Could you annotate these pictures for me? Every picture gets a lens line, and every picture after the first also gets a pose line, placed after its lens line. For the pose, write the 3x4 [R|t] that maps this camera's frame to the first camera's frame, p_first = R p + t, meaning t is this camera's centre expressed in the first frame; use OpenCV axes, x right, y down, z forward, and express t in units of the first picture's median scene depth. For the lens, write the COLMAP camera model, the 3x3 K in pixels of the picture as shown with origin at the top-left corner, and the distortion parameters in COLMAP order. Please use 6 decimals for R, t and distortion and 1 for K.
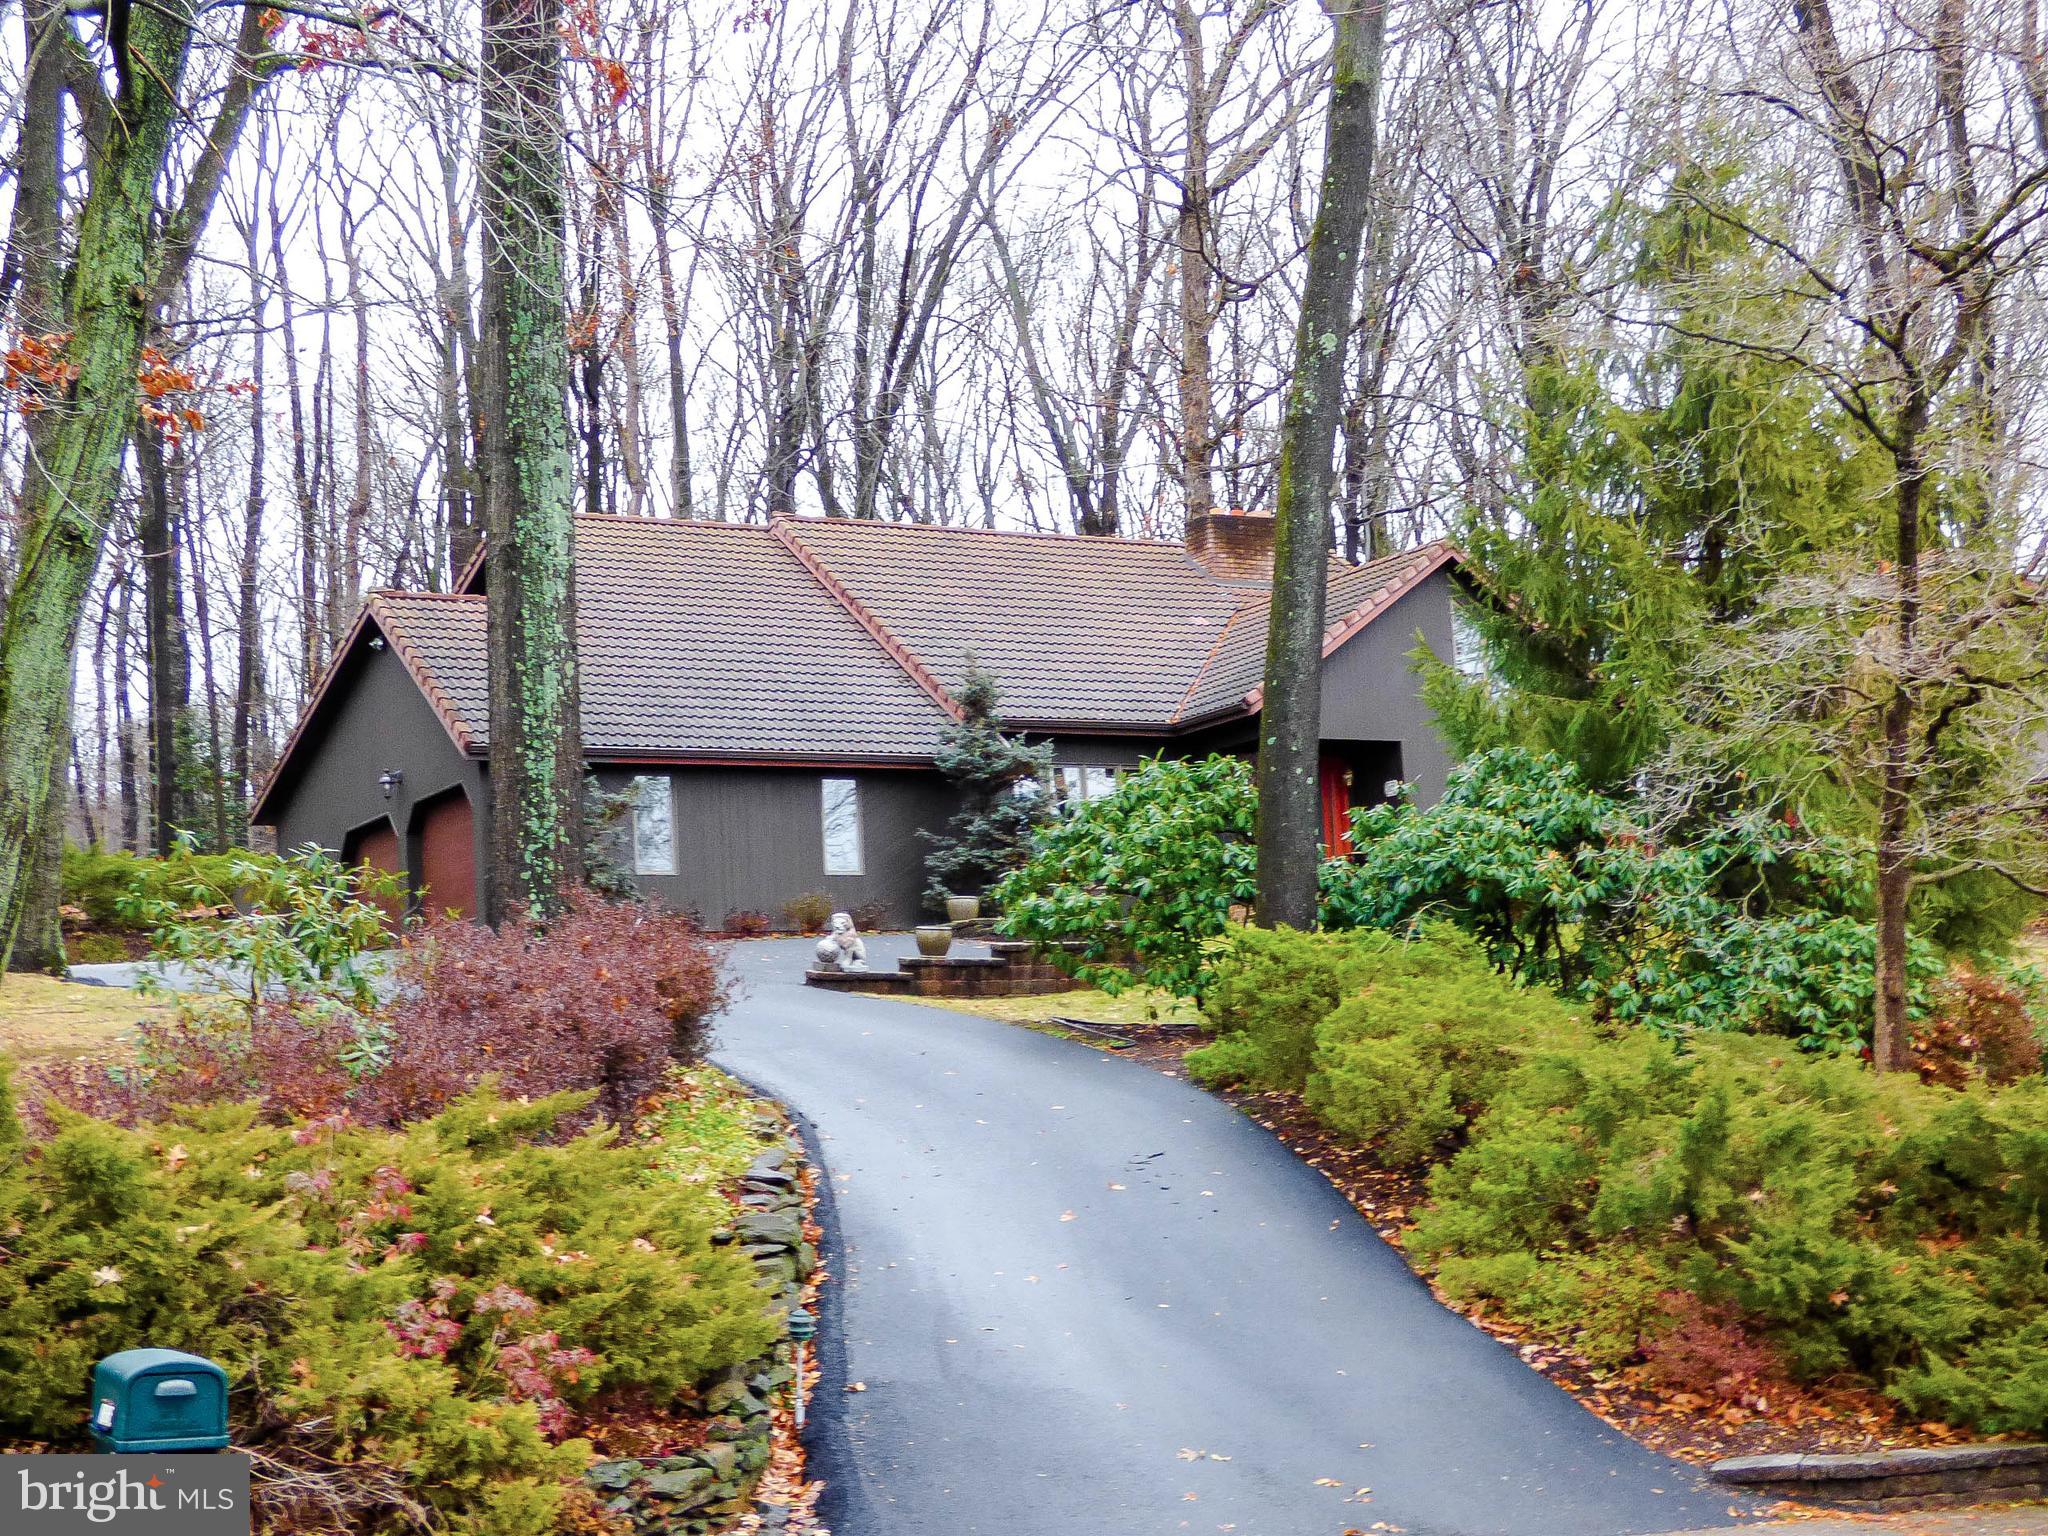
lens RADIAL K [[2734.2, 0, 1026.8], [0, 2734.2, 768.1], [0, 0, 1]] dist [-0.004370, 0.000000]
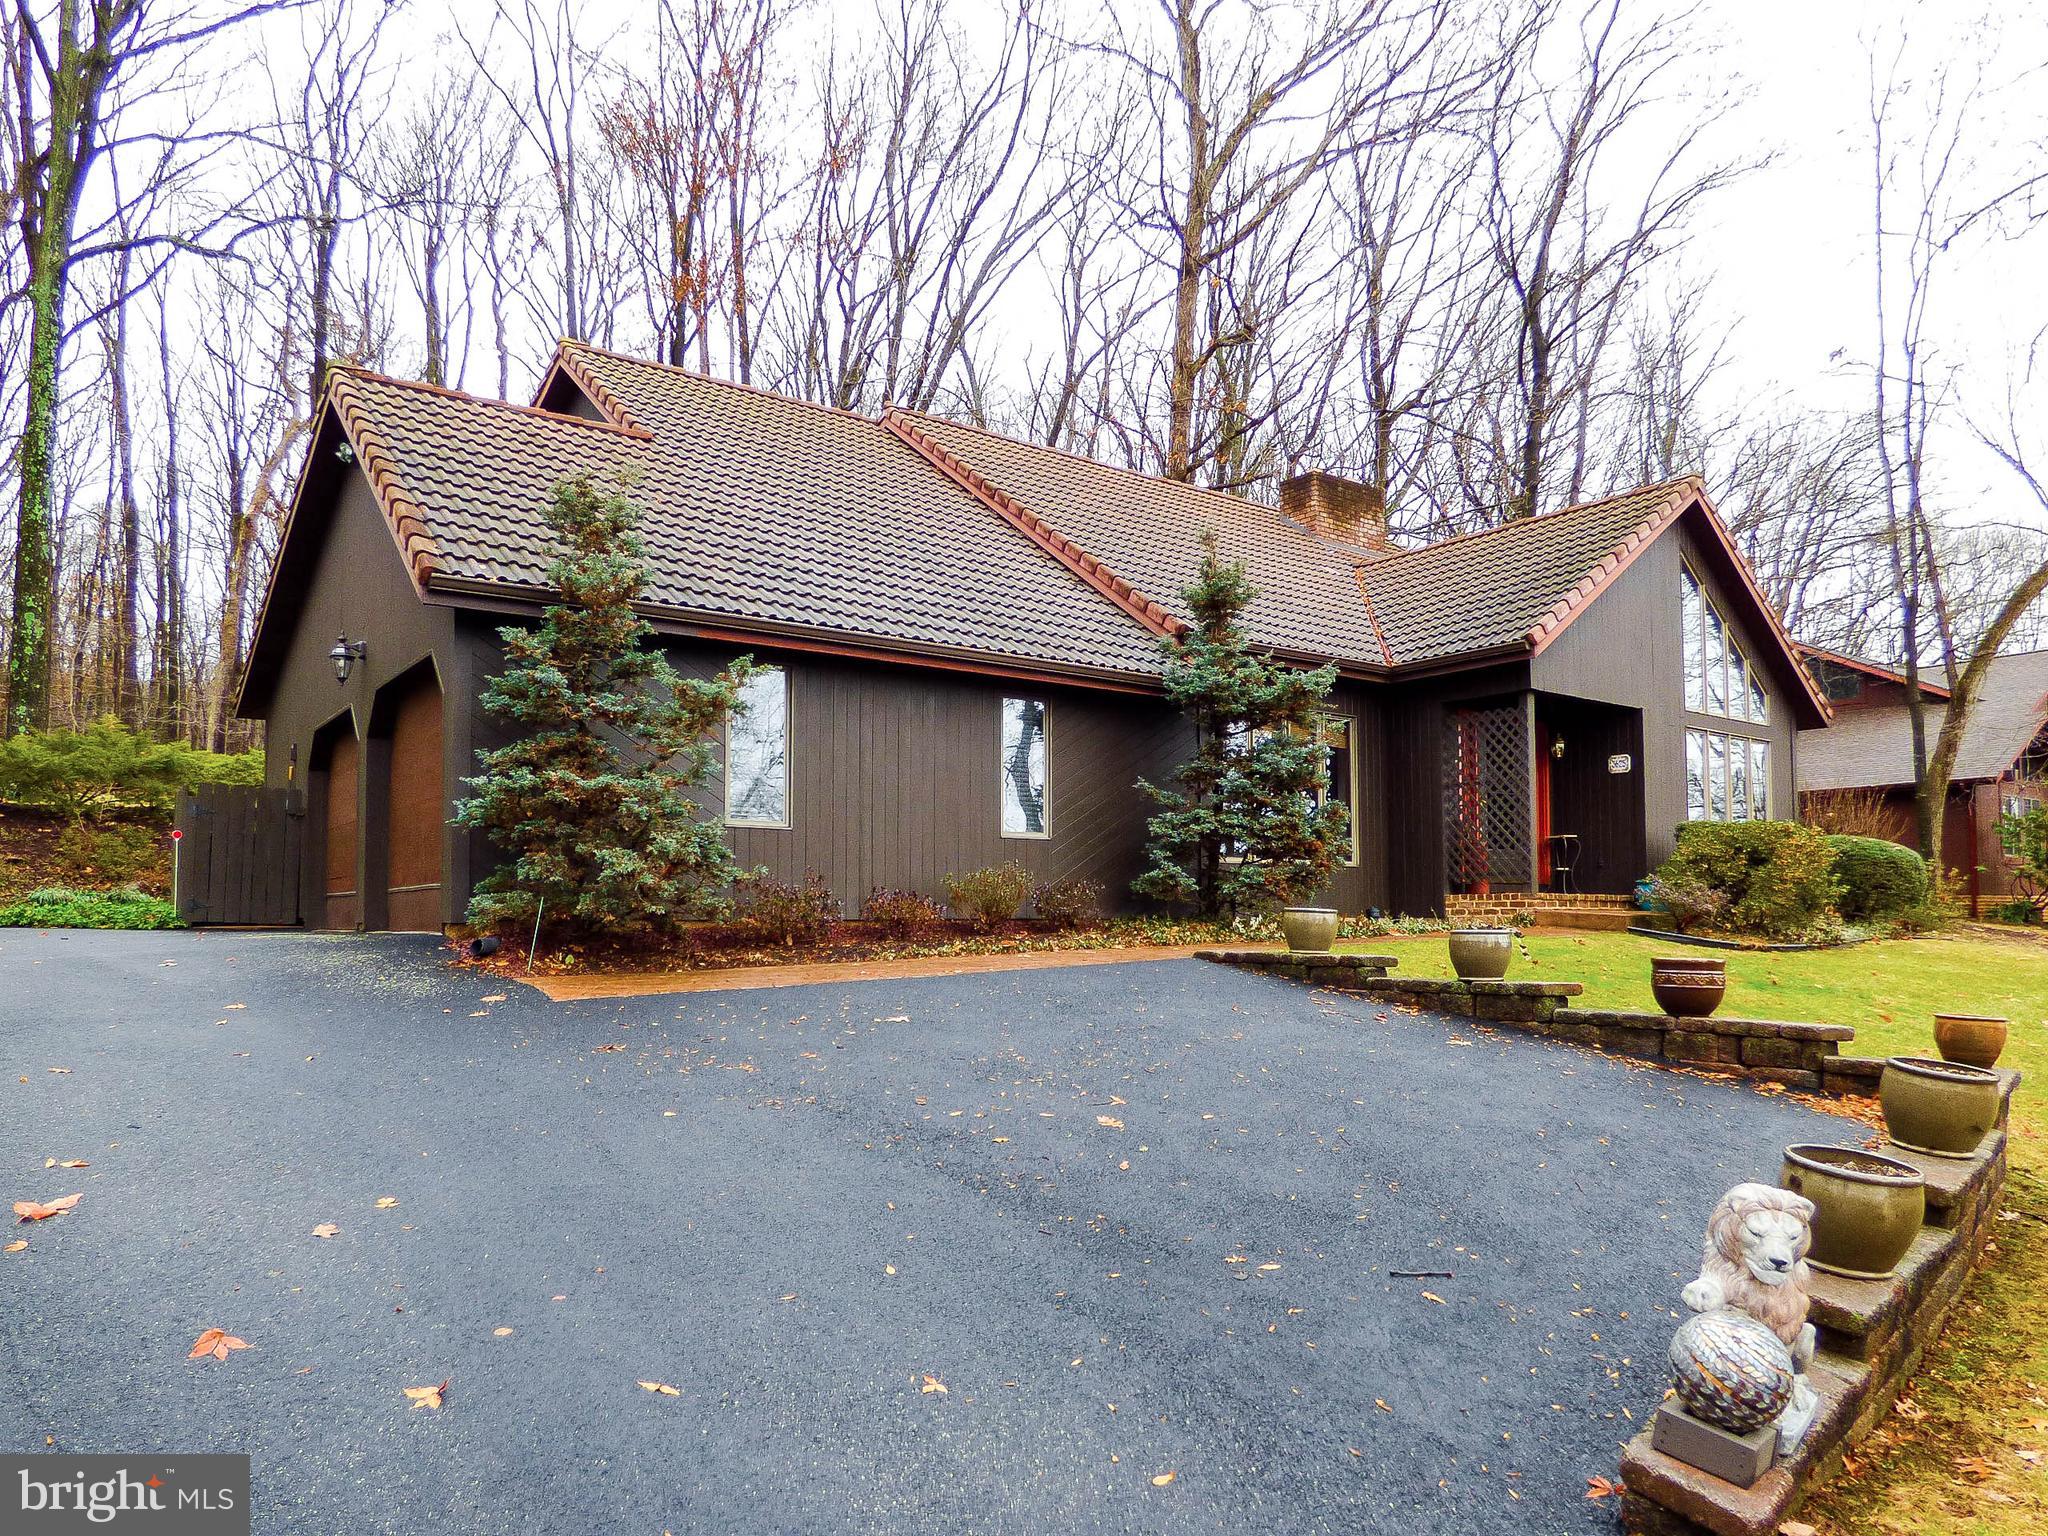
lens RADIAL K [[1321.7, 0, 1014.8], [0, 1321.7, 766.2], [0, 0, 1]] dist [-0.003925, -0.003056]
pose [[0.991823, 0.065686, 0.109415, -0.106270], [-0.067768, 0.997582, 0.015411, 0.015987], [-0.108138, -0.022700, 0.993877, 0.670322]]
